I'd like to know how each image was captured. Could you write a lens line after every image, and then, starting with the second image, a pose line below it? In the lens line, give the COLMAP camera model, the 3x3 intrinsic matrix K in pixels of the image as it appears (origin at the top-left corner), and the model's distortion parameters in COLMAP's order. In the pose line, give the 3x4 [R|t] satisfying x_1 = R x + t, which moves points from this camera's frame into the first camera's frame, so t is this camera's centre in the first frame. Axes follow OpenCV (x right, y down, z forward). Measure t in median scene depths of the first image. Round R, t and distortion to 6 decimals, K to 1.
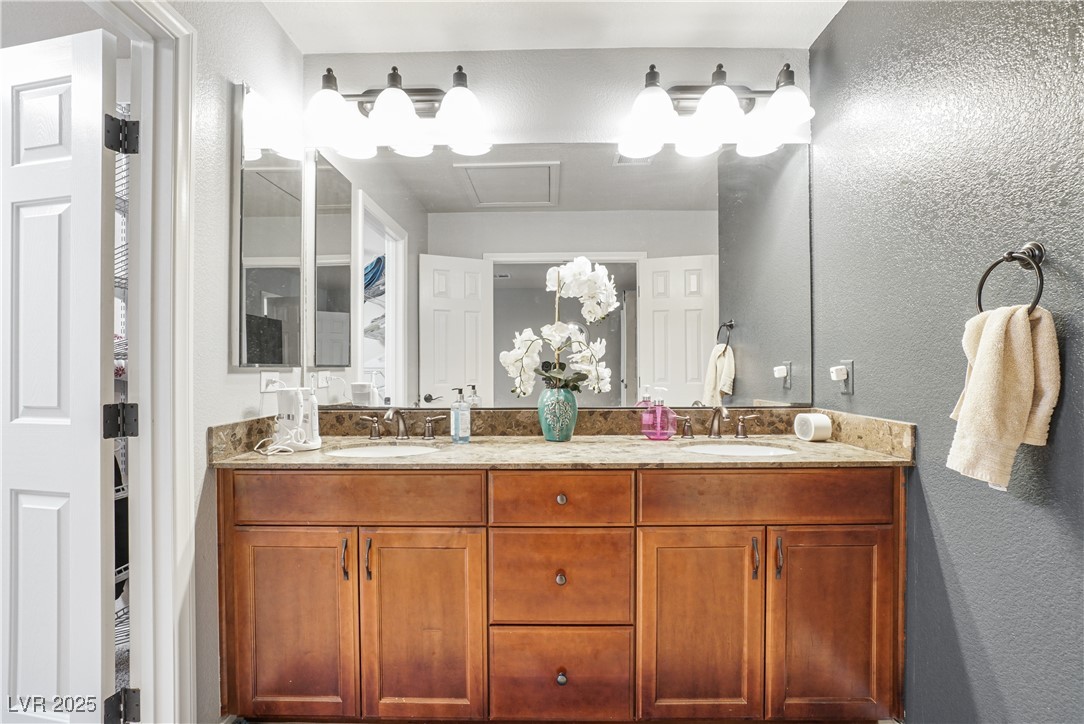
lens RADIAL K [[503.5, 0, 536.5], [0, 503.5, 370.0], [0, 0, 1]] dist [-0.057419, 0.024302]
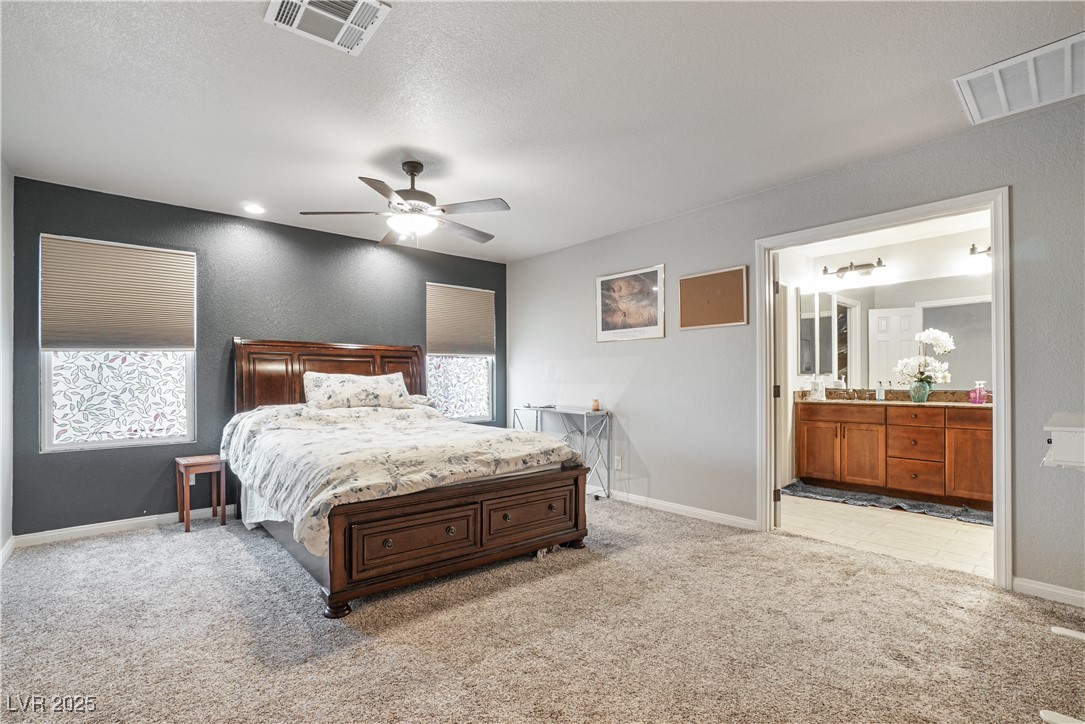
lens RADIAL K [[504.0, 0, 537.0], [0, 504.0, 370.0], [0, 0, 1]] dist [-0.057419, 0.024302]
pose [[0.659325, -0.009120, -0.751802, 0.778447], [-0.005500, 0.999841, -0.016952, 0.037261], [0.751838, 0.015312, 0.659171, -2.667978]]
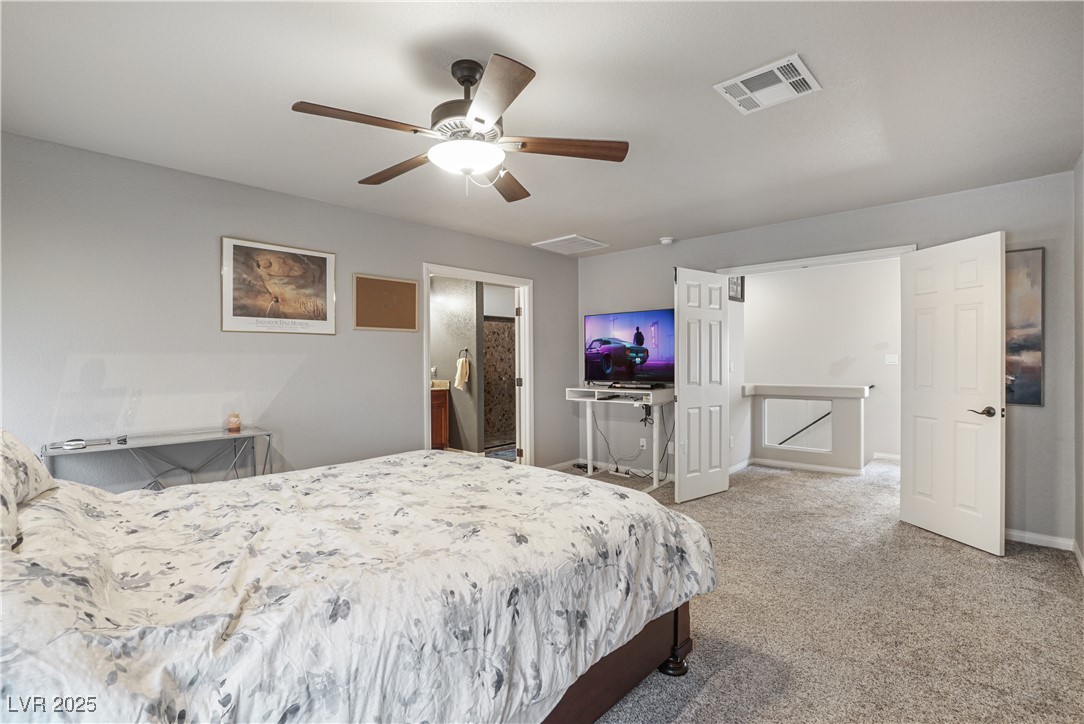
lens RADIAL K [[503.5, 0, 536.5], [0, 503.5, 370.0], [0, 0, 1]] dist [-0.057419, 0.024302]
pose [[0.679539, -0.013030, 0.733523, -2.100166], [0.005038, 0.999902, 0.013095, -0.048208], [-0.733622, -0.005203, 0.679538, -2.758372]]
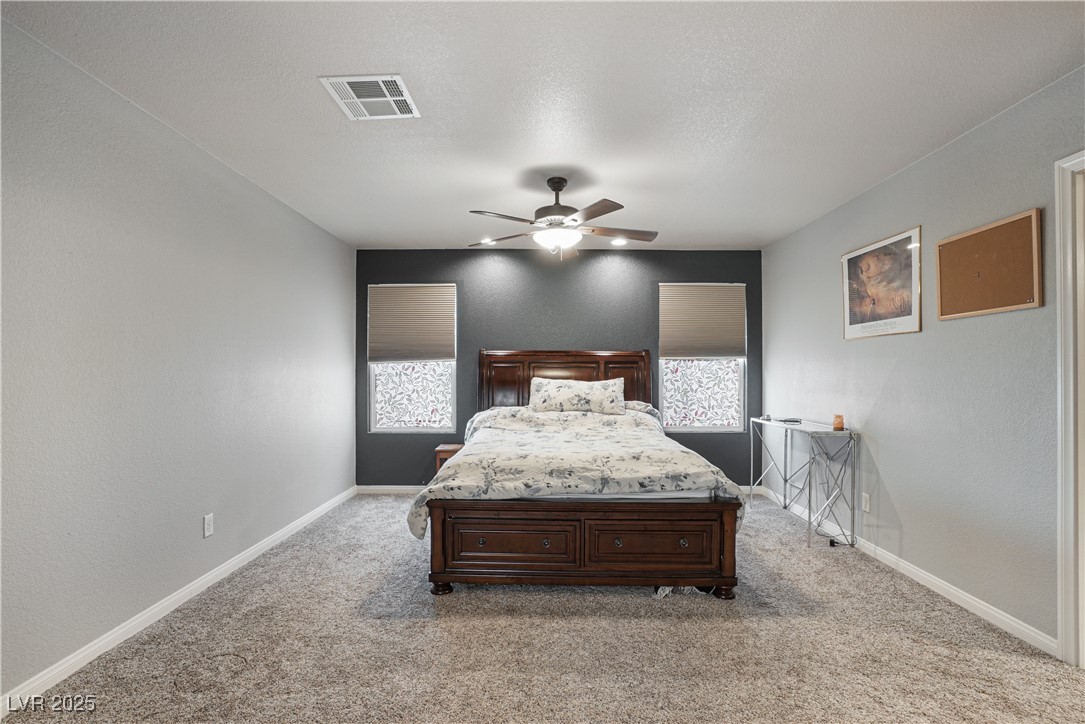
lens RADIAL K [[515.2, 0, 544.5], [0, 515.2, 365.2], [0, 0, 1]] dist [-0.064877, 0.027100]
pose [[0.002776, -0.010735, -0.999939, 1.079772], [-0.007527, 0.999914, -0.010755, -0.037173], [0.999968, 0.007556, 0.002695, -1.718129]]
